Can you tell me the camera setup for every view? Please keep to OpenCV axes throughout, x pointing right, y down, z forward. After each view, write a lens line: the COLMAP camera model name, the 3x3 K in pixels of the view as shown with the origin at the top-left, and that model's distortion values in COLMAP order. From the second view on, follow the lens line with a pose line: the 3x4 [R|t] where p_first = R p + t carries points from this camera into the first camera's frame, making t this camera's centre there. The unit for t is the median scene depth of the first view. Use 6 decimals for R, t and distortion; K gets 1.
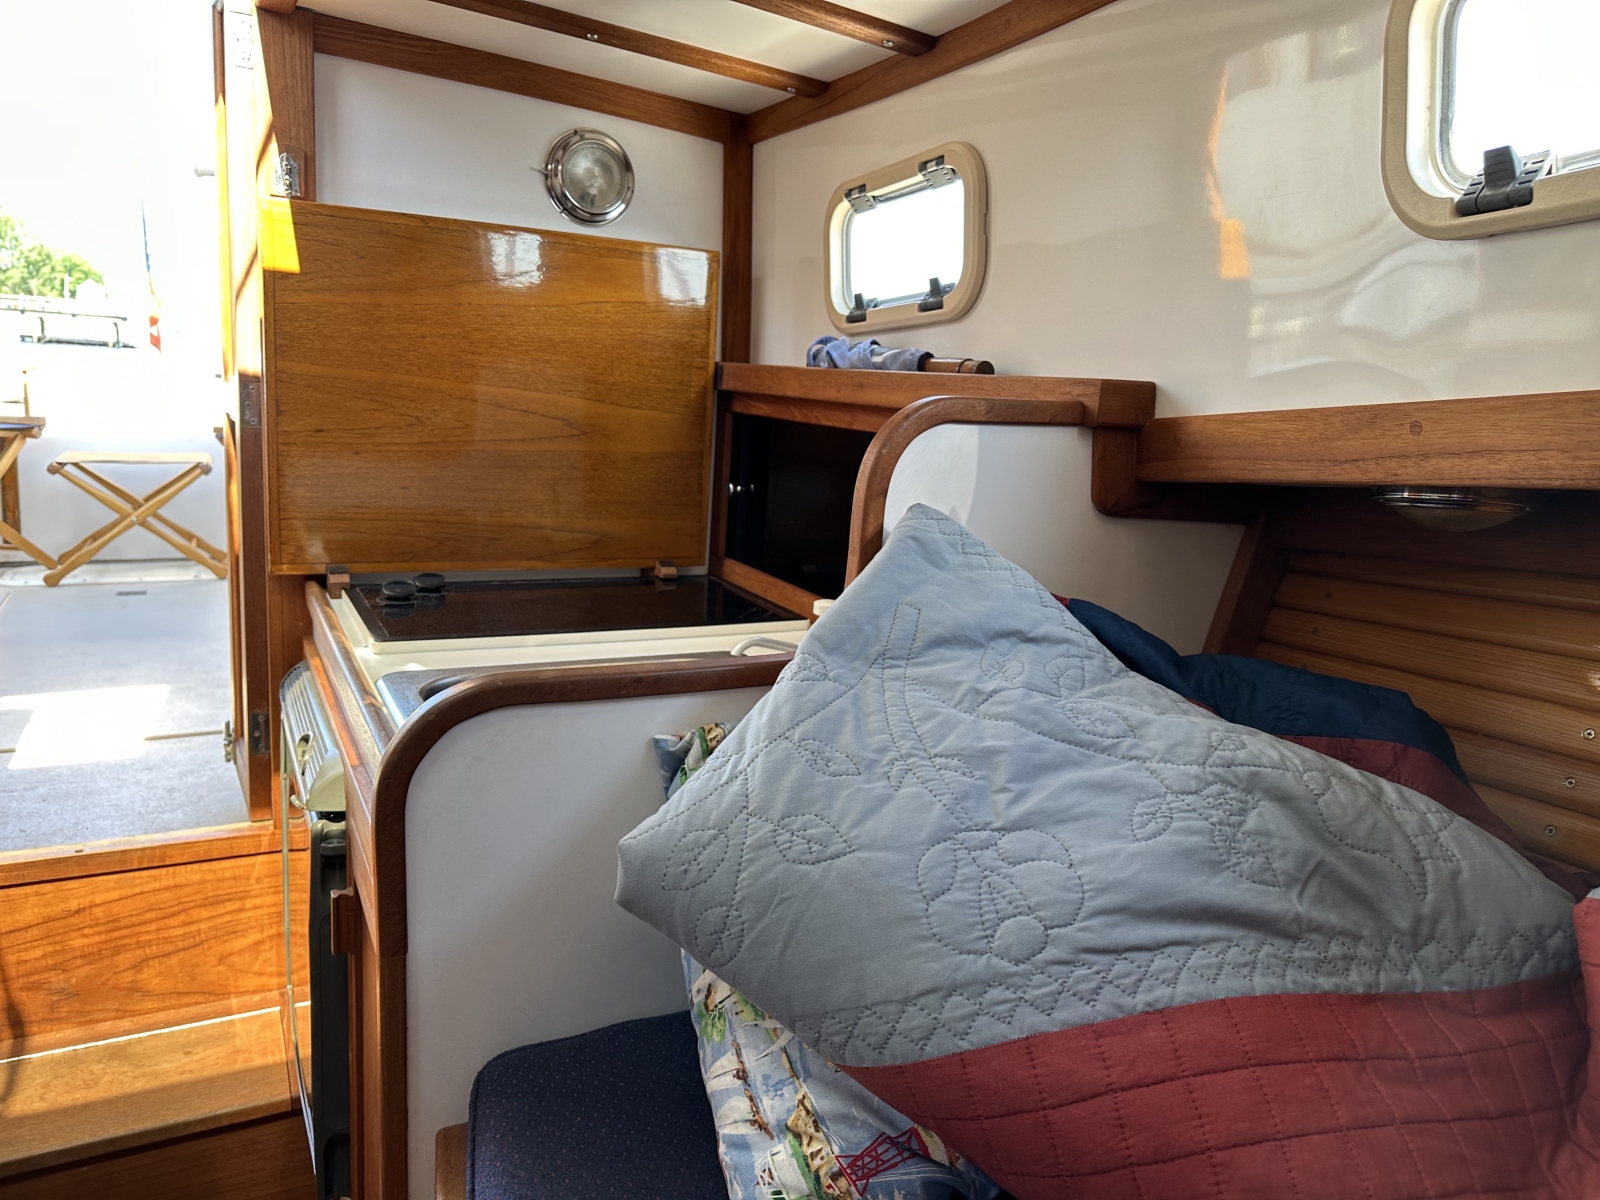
lens RADIAL K [[1136.9, 0, 814.7], [0, 1136.9, 588.5], [0, 0, 1]] dist [0.085804, -0.138041]
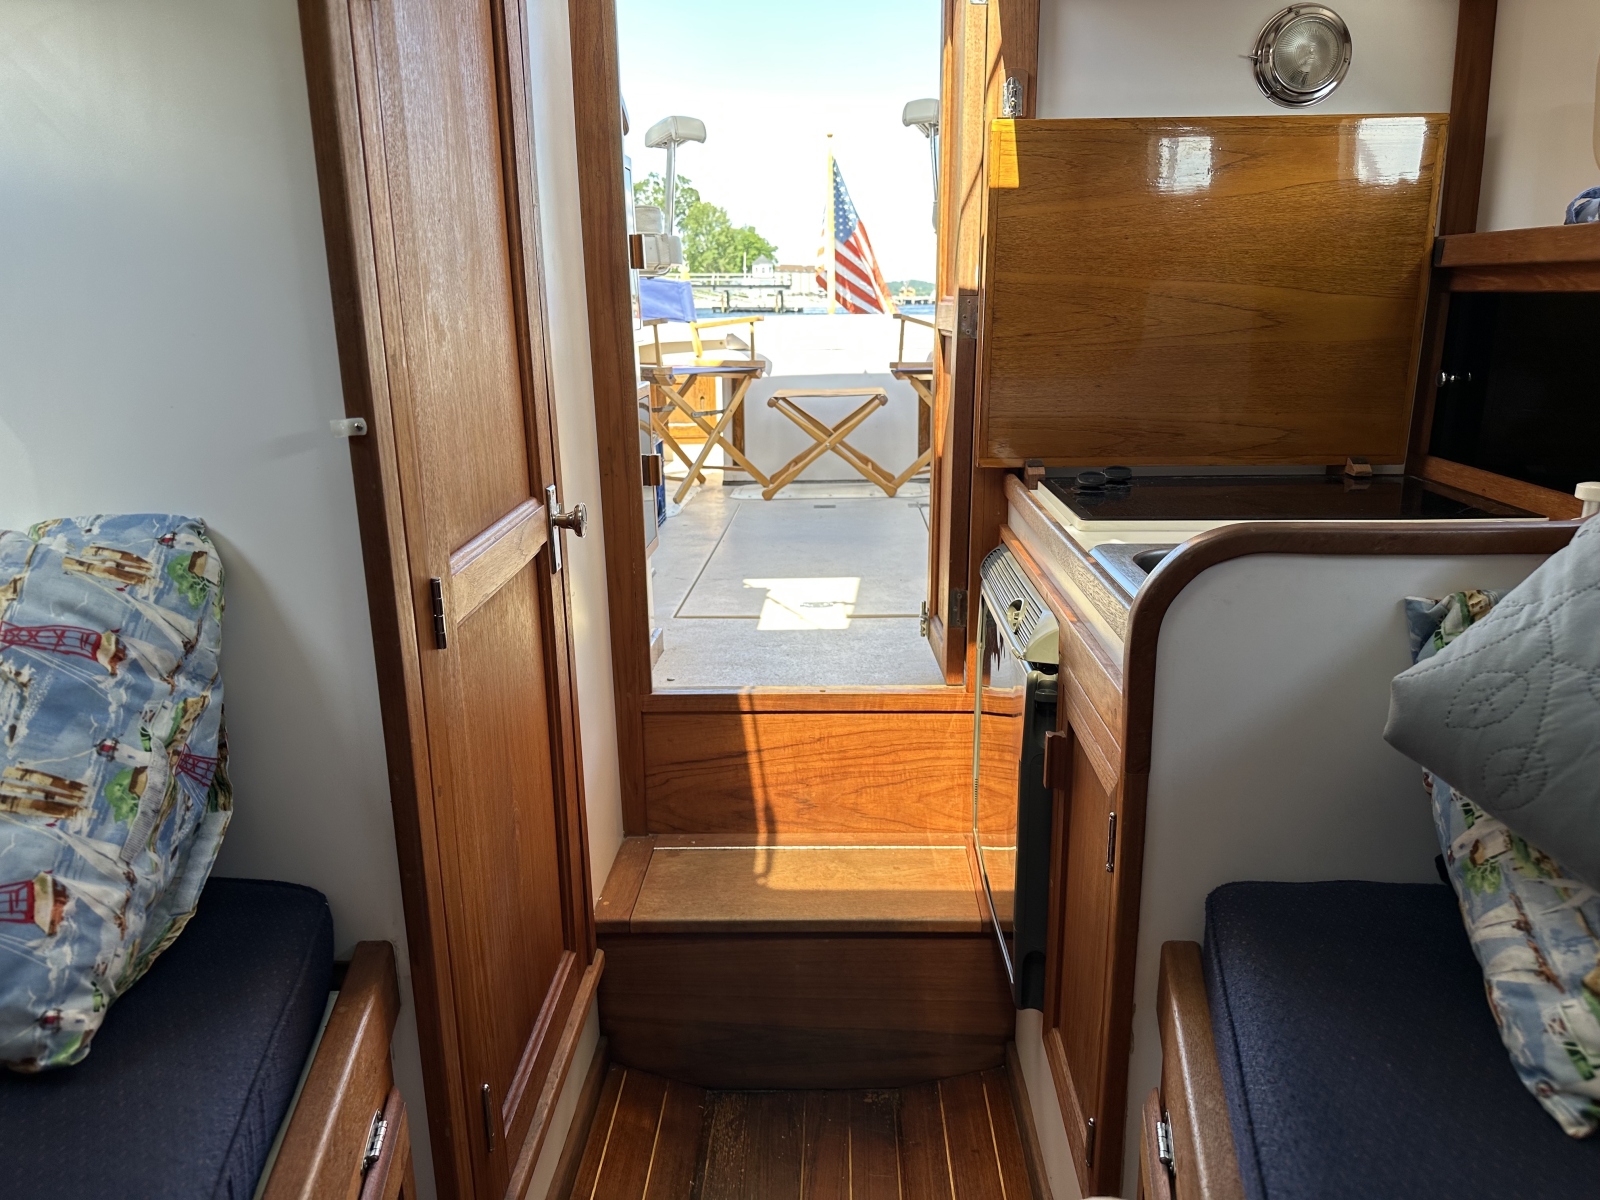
lens RADIAL K [[1129.1, 0, 806.2], [0, 1129.1, 593.7], [0, 0, 1]] dist [0.077728, -0.087080]
pose [[0.866402, 0.057521, -0.496024, -0.059509], [-0.028825, 0.997448, 0.065320, 0.046490], [0.498515, -0.042295, 0.865849, -0.063138]]
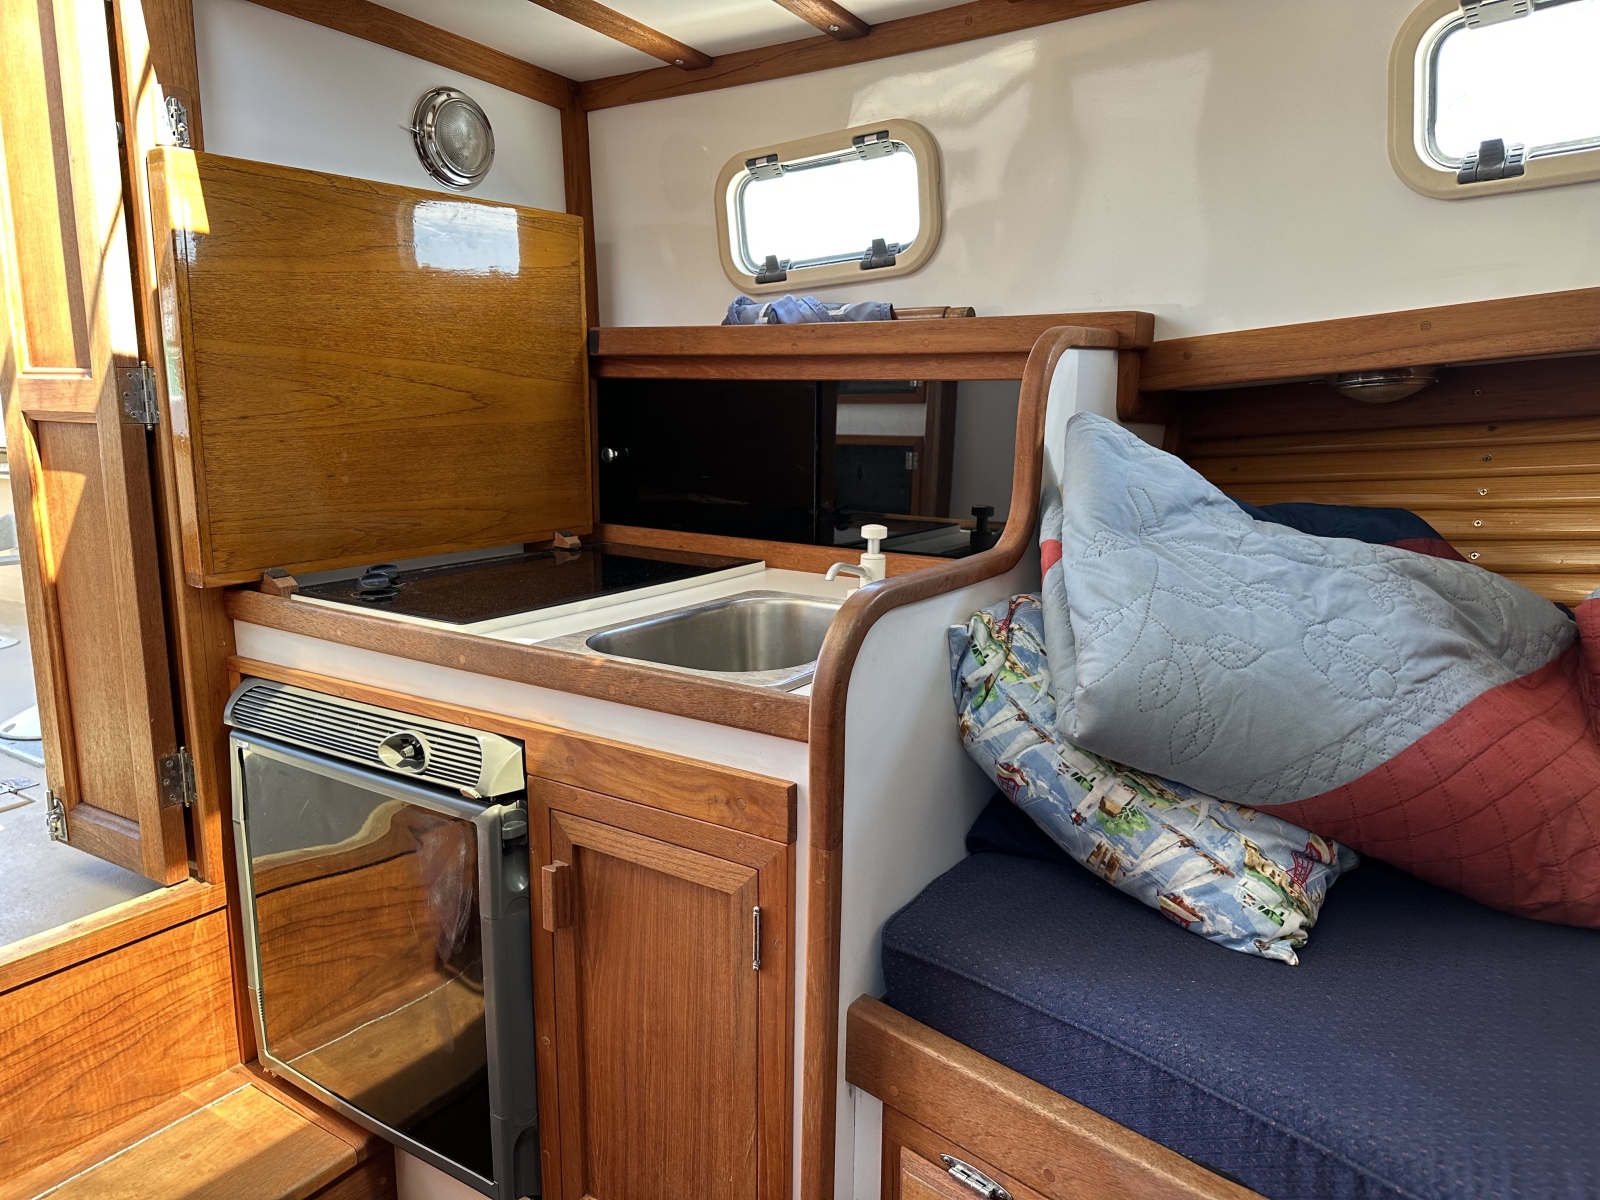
lens RADIAL K [[1129.1, 0, 806.2], [0, 1129.1, 593.7], [0, 0, 1]] dist [0.077728, -0.087080]
pose [[0.875628, -0.146872, 0.460113, -0.477306], [0.137181, 0.989038, 0.054643, 0.007108], [-0.463094, 0.015272, 0.886177, 0.025887]]
